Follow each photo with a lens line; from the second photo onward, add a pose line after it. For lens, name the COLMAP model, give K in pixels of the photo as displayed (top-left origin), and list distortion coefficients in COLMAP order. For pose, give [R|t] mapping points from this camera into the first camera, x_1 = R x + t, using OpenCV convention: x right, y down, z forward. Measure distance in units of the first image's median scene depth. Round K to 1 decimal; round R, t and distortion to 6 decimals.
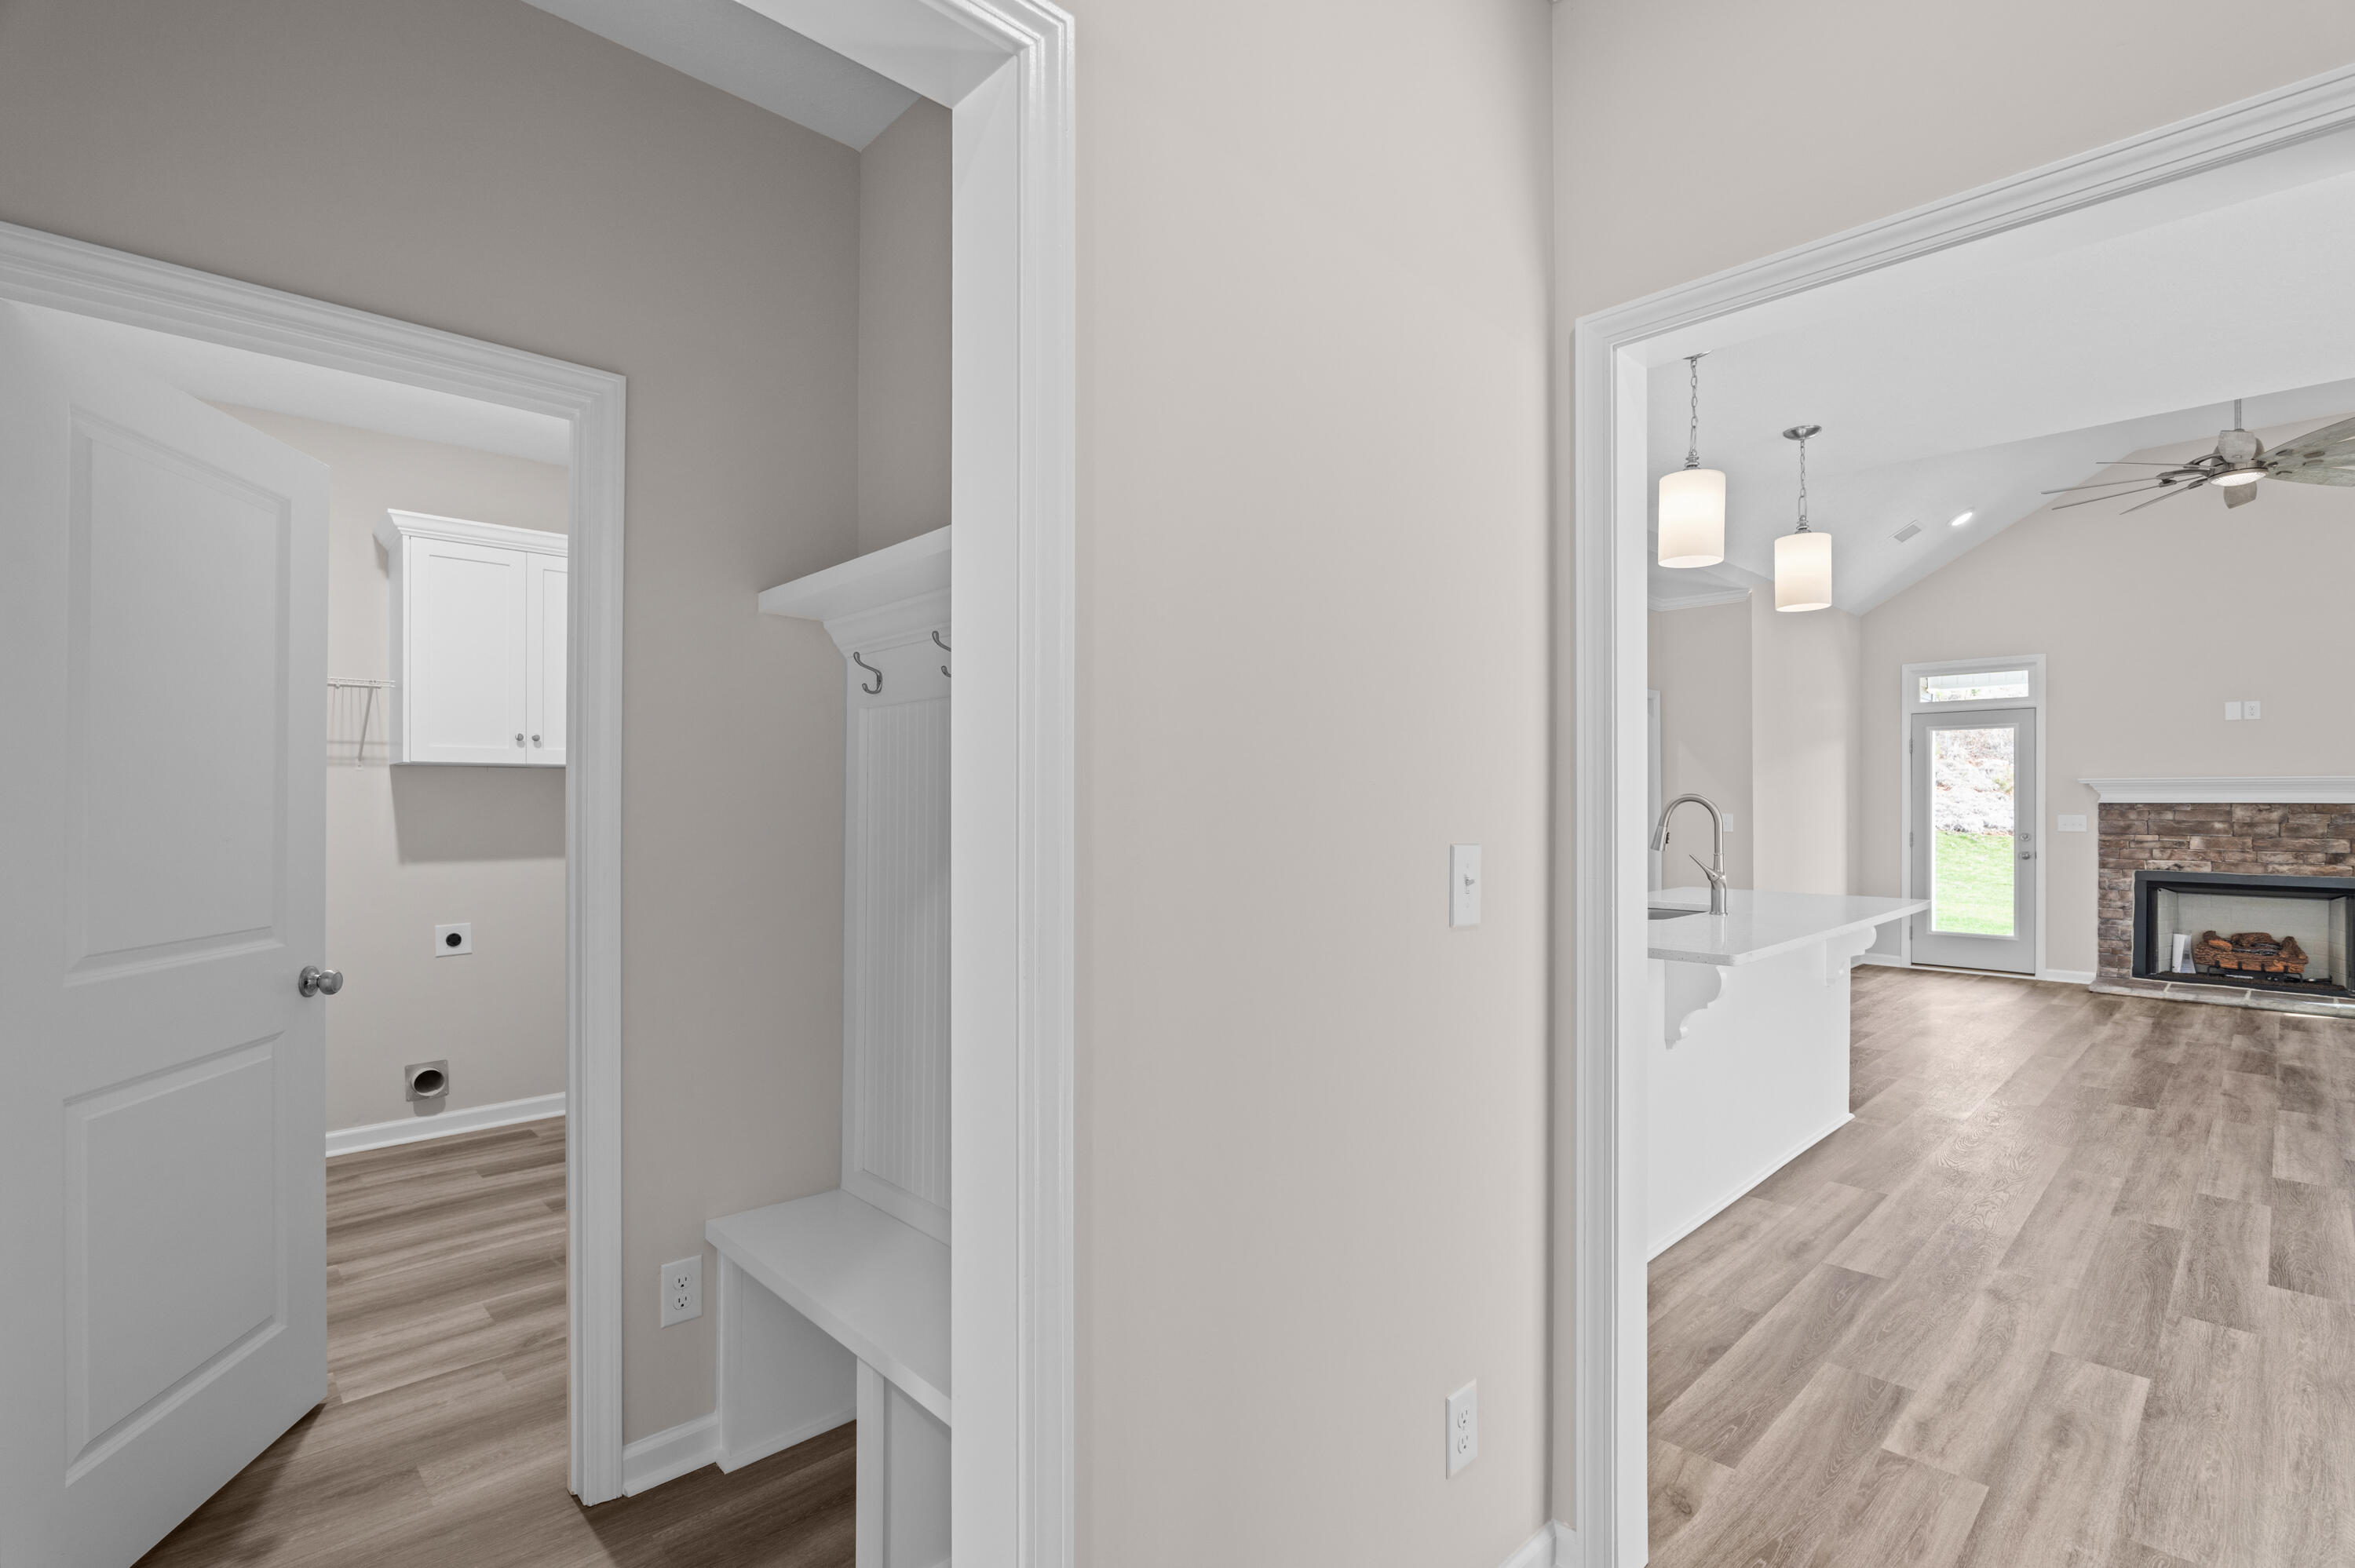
lens RADIAL K [[1085.1, 0, 1167.8], [0, 1085.1, 796.0], [0, 0, 1]] dist [-0.018581, 0.001747]
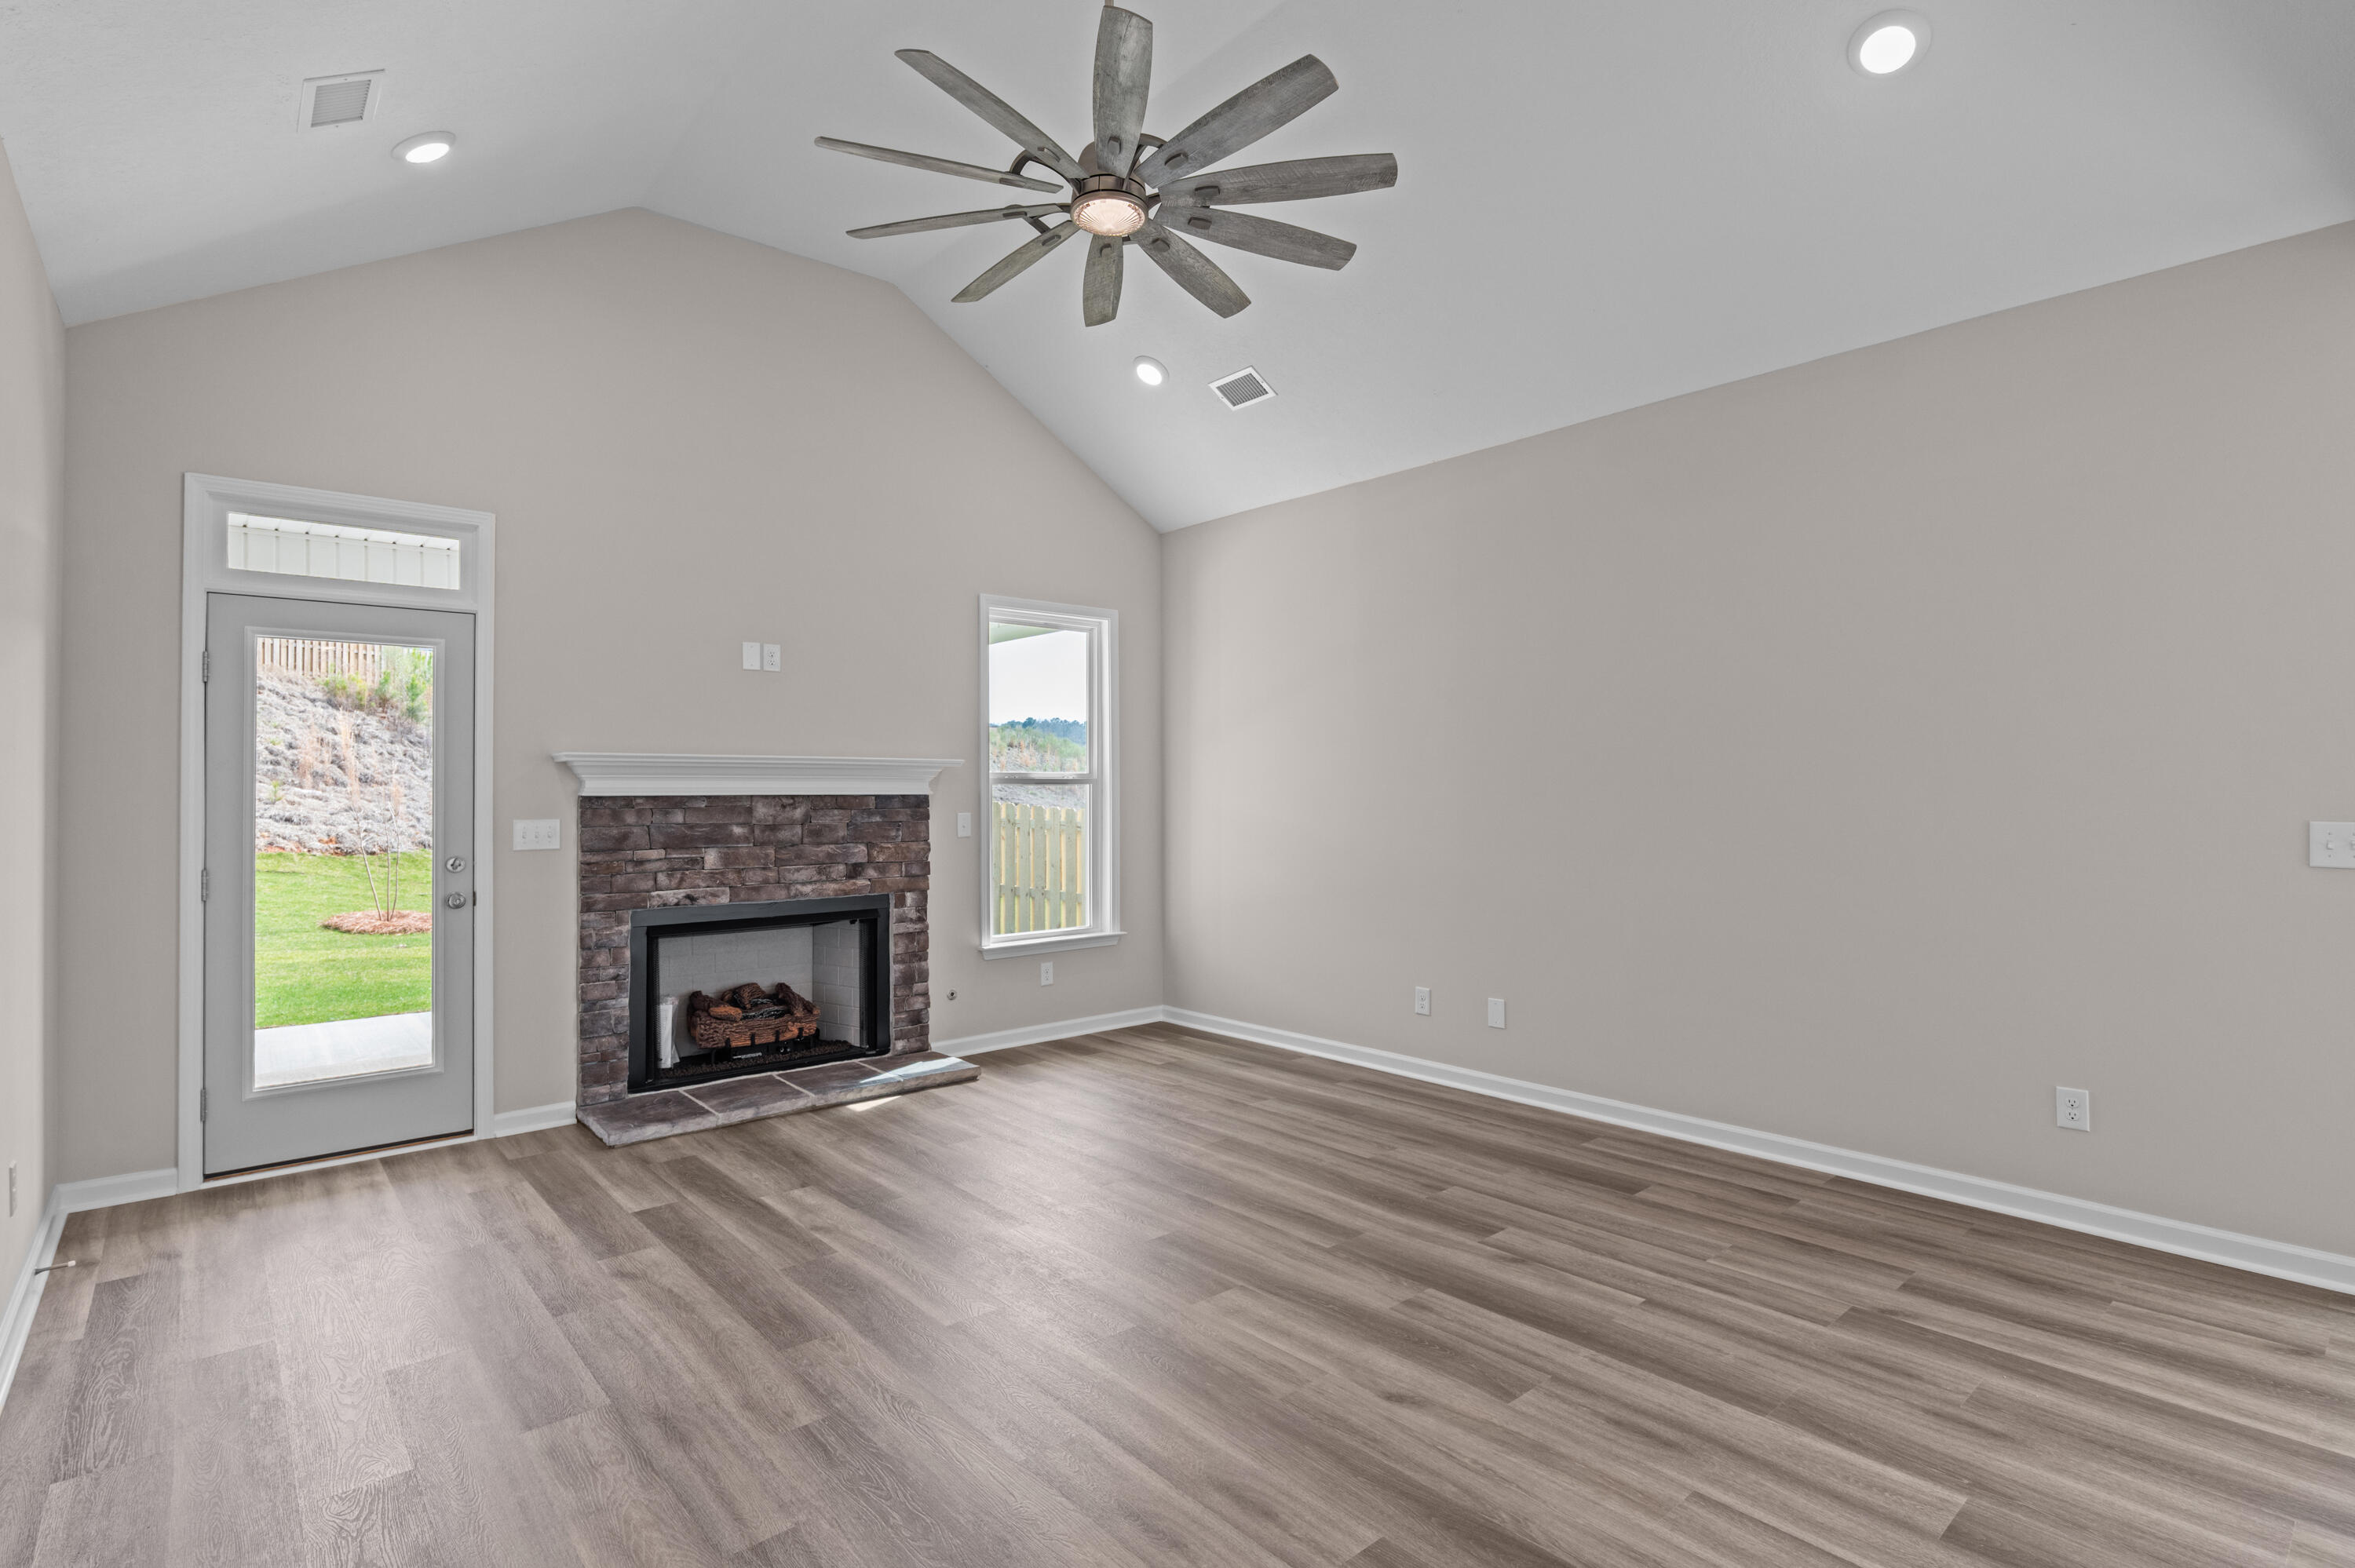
lens RADIAL K [[1146.4, 0, 1183.2], [0, 1146.4, 779.1], [0, 0, 1]] dist [0.000077, -0.000603]
pose [[0.043839, 0.008882, 0.998999, 0.292846], [-0.001794, 0.999960, -0.008812, 0.002131], [-0.999037, -0.001406, 0.043854, 0.681079]]
